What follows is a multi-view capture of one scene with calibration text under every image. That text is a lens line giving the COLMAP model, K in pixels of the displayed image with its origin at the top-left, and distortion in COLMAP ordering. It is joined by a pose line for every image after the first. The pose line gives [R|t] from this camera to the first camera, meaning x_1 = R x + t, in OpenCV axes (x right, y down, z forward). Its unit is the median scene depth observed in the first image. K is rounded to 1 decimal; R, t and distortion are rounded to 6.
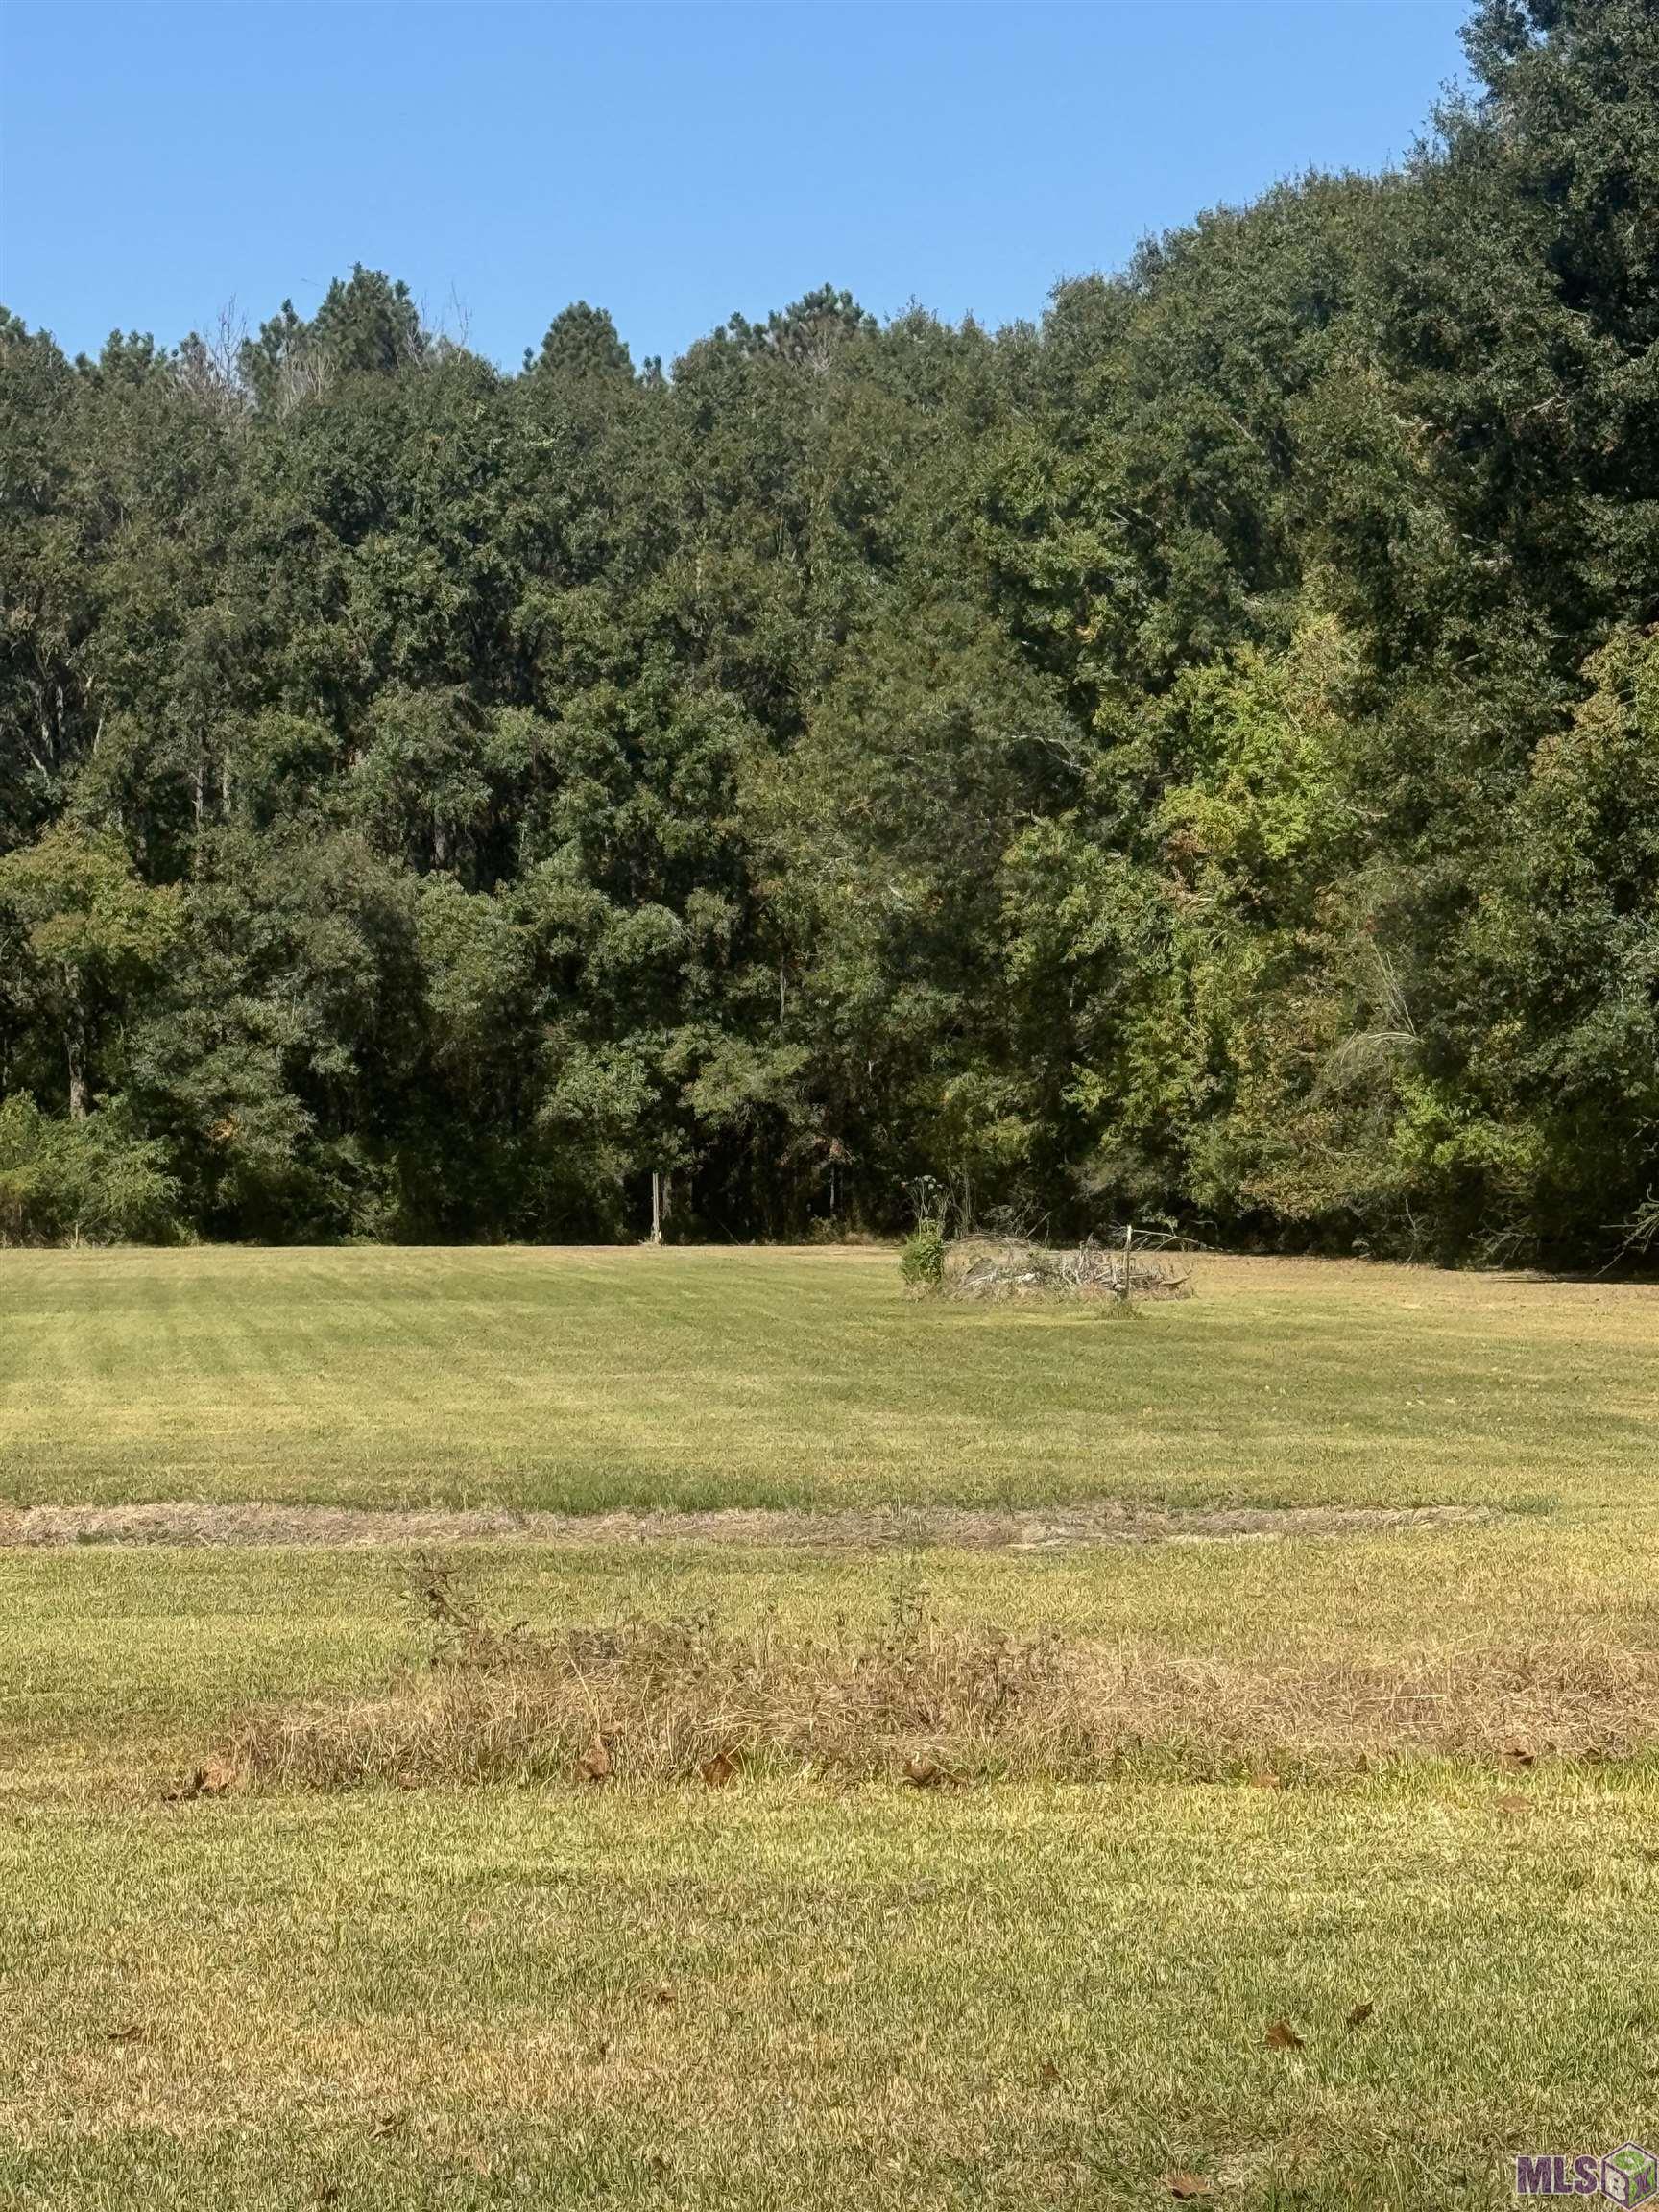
lens RADIAL K [[5914.8, 0, 829.3], [0, 5914.8, 1104.6], [0, 0, 1]] dist [-0.183995, 0.000000]
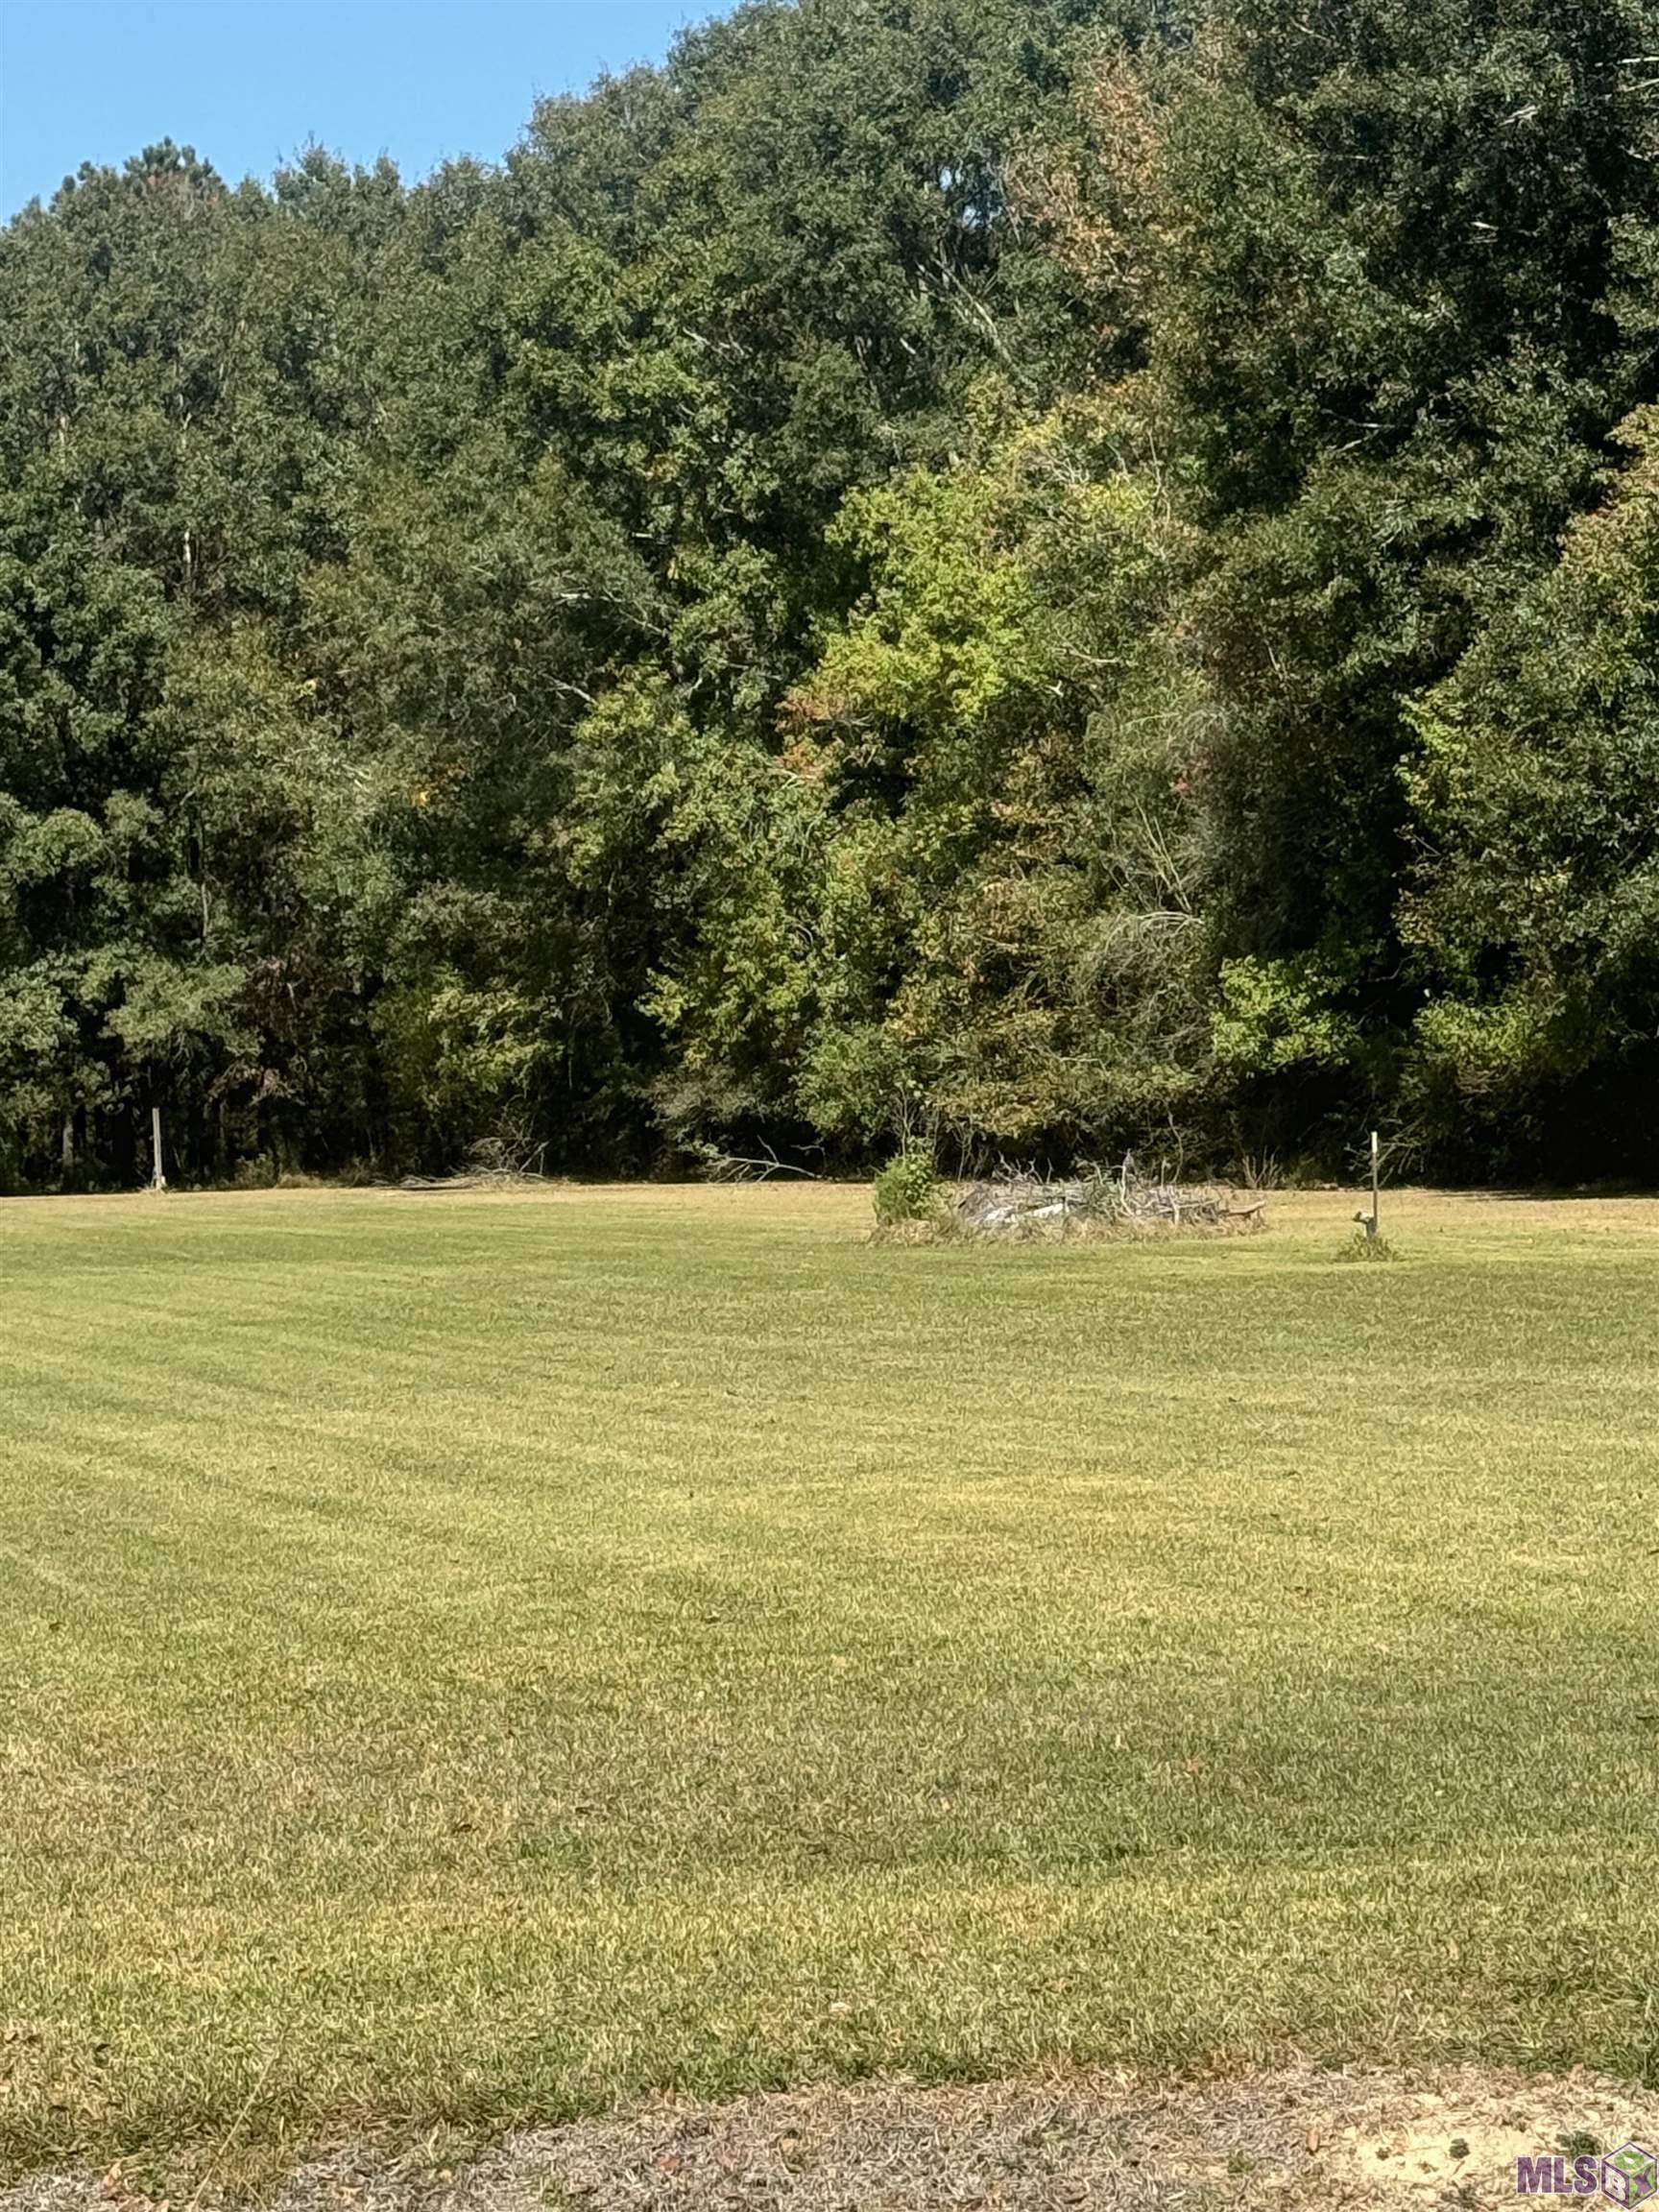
lens RADIAL K [[5267.0, 0, 832.2], [0, 5267.0, 1124.8], [0, 0, 1]] dist [-0.024125, 0.000000]
pose [[0.978324, -0.026087, 0.205431, -0.081758], [0.023653, 0.999618, 0.014296, 0.004862], [-0.205726, -0.009127, 0.978567, 0.209064]]
